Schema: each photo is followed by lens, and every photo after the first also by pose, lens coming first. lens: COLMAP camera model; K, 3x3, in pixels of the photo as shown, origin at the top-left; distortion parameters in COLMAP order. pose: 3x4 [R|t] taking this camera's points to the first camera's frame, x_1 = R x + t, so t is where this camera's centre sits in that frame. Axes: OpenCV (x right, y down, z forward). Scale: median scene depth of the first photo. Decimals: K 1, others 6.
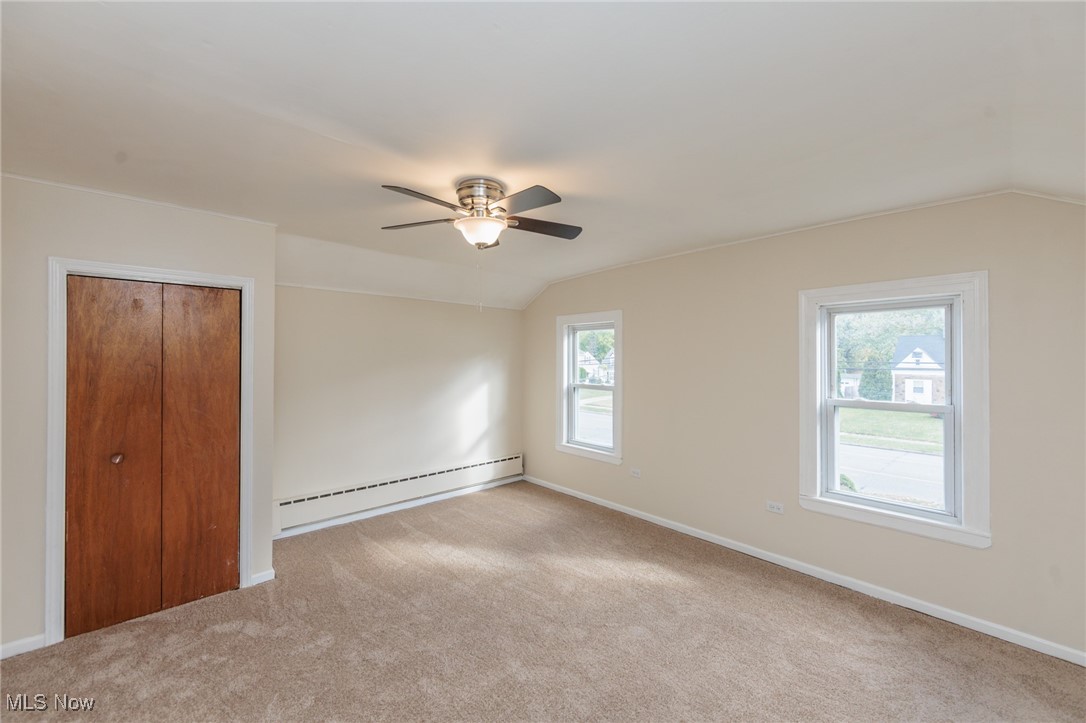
lens RADIAL K [[433.3, 0, 544.7], [0, 433.3, 356.8], [0, 0, 1]] dist [-0.001703, -0.000224]
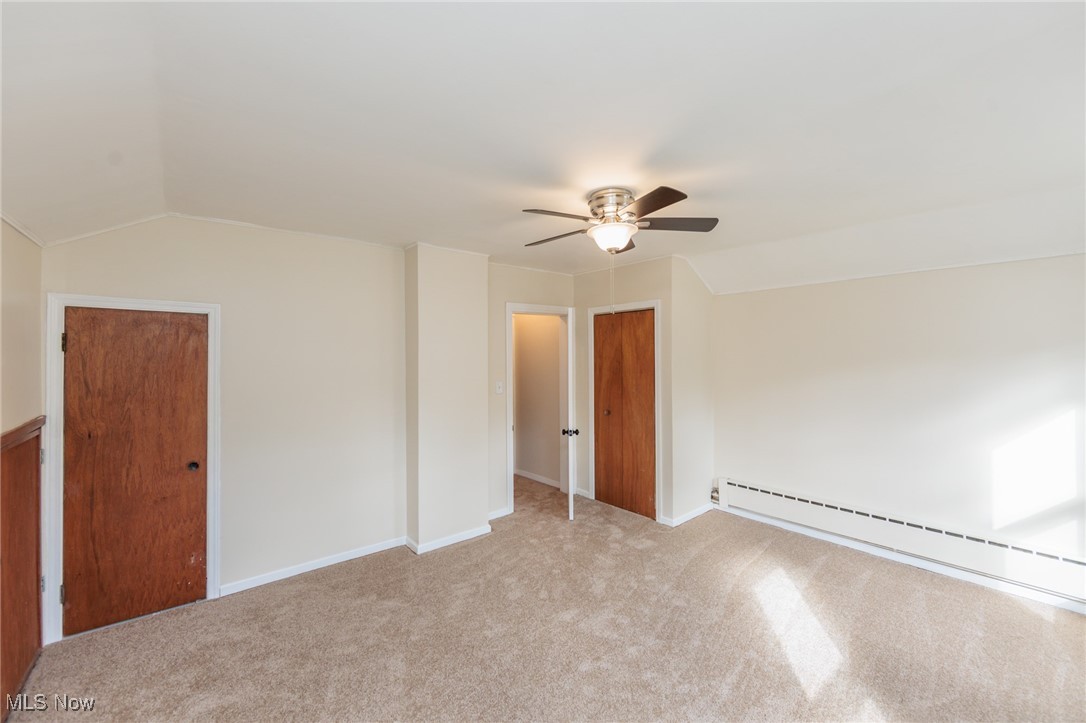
lens RADIAL K [[424.4, 0, 542.4], [0, 424.4, 356.7], [0, 0, 1]] dist [-0.001861, -0.000356]
pose [[-0.030588, -0.001516, -0.999531, 0.534926], [0.000428, 0.999999, -0.001530, 0.001242], [0.999532, -0.000475, -0.030588, 0.521424]]
